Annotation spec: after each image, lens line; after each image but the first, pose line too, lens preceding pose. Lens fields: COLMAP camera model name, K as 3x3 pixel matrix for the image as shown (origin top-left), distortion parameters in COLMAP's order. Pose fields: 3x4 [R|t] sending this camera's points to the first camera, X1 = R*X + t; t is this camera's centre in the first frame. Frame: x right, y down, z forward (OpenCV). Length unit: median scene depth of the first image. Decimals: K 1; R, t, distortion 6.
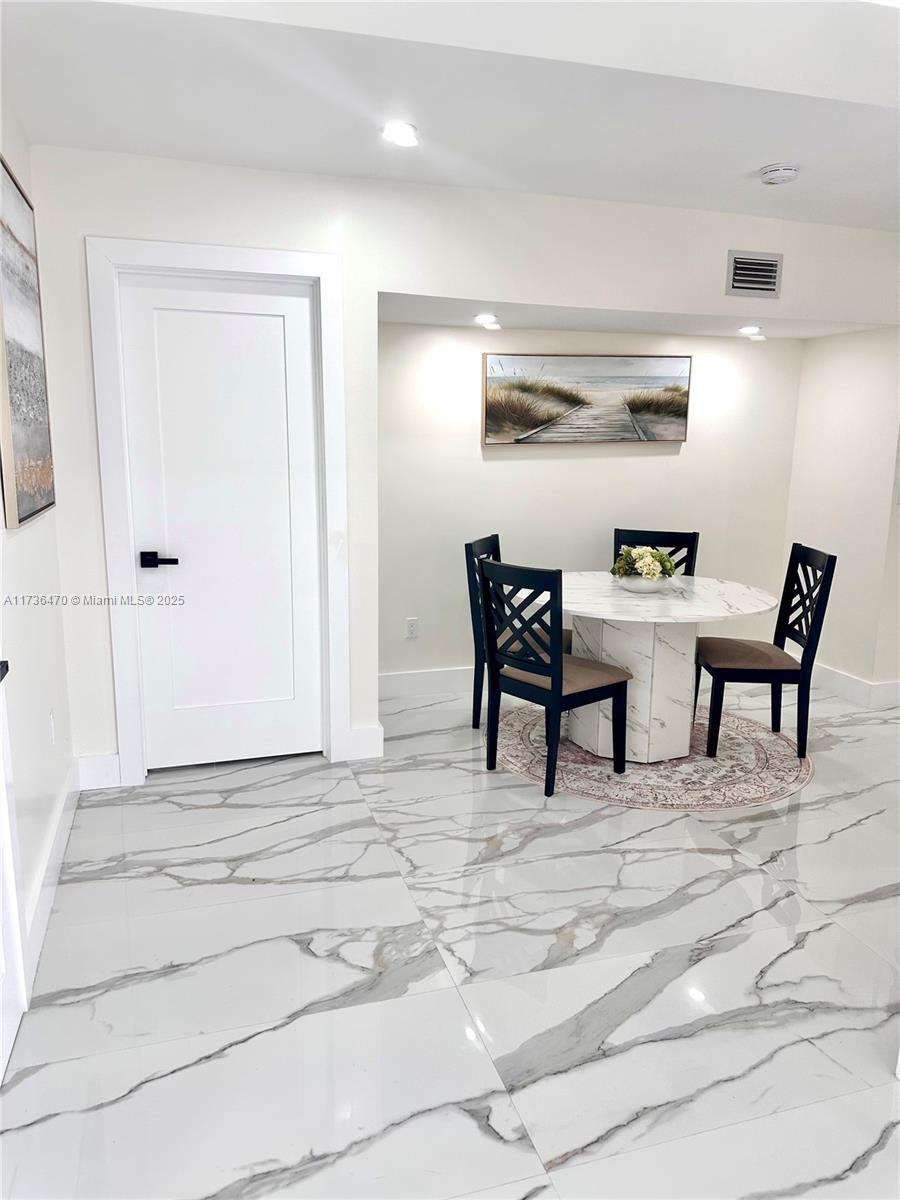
lens RADIAL K [[830.0, 0, 449.8], [0, 830.0, 601.0], [0, 0, 1]] dist [0.020919, -0.011444]
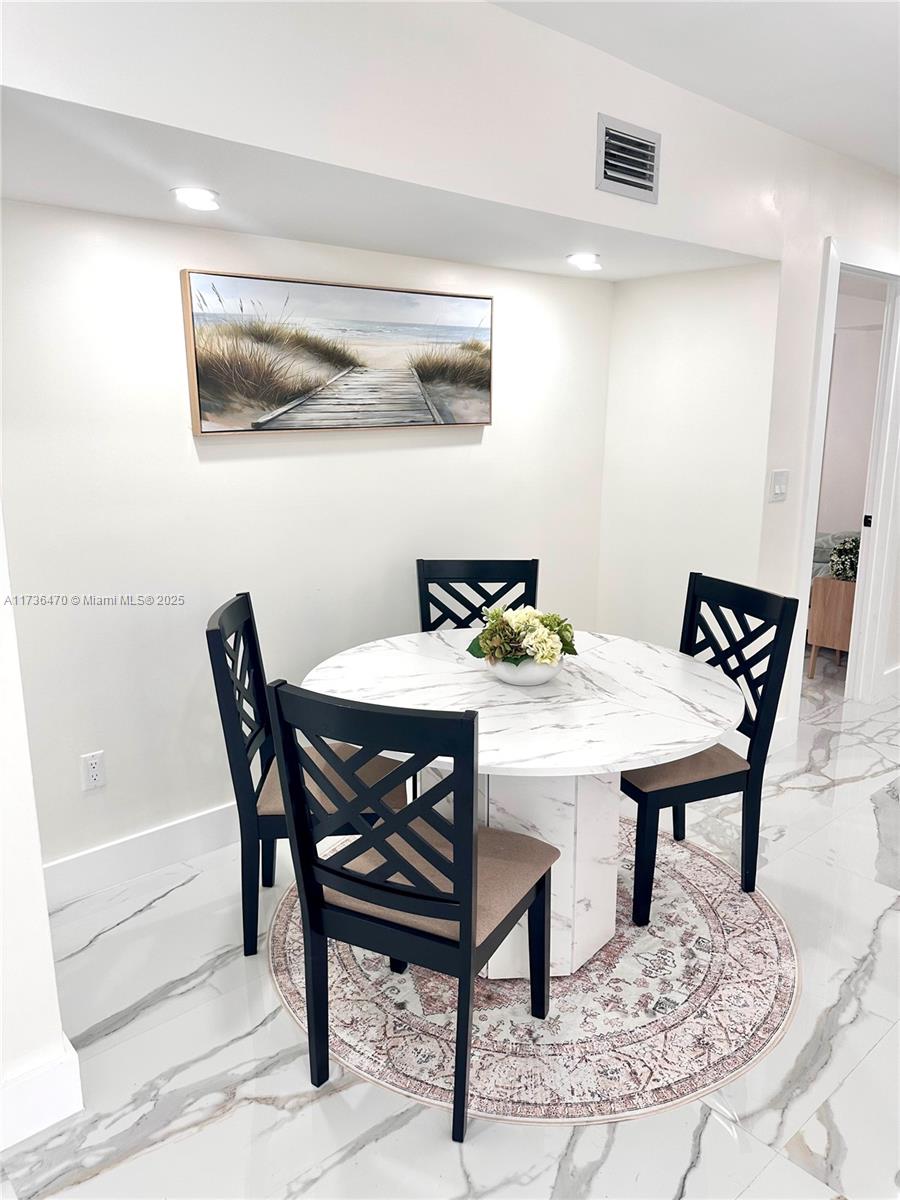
lens RADIAL K [[830.0, 0, 449.8], [0, 830.0, 612.0], [0, 0, 1]] dist [0.020919, -0.011444]
pose [[0.912600, -0.099789, 0.396489, -0.046873], [0.084567, 0.994858, 0.055738, -0.095529], [-0.400012, -0.017336, 0.916346, 0.463684]]
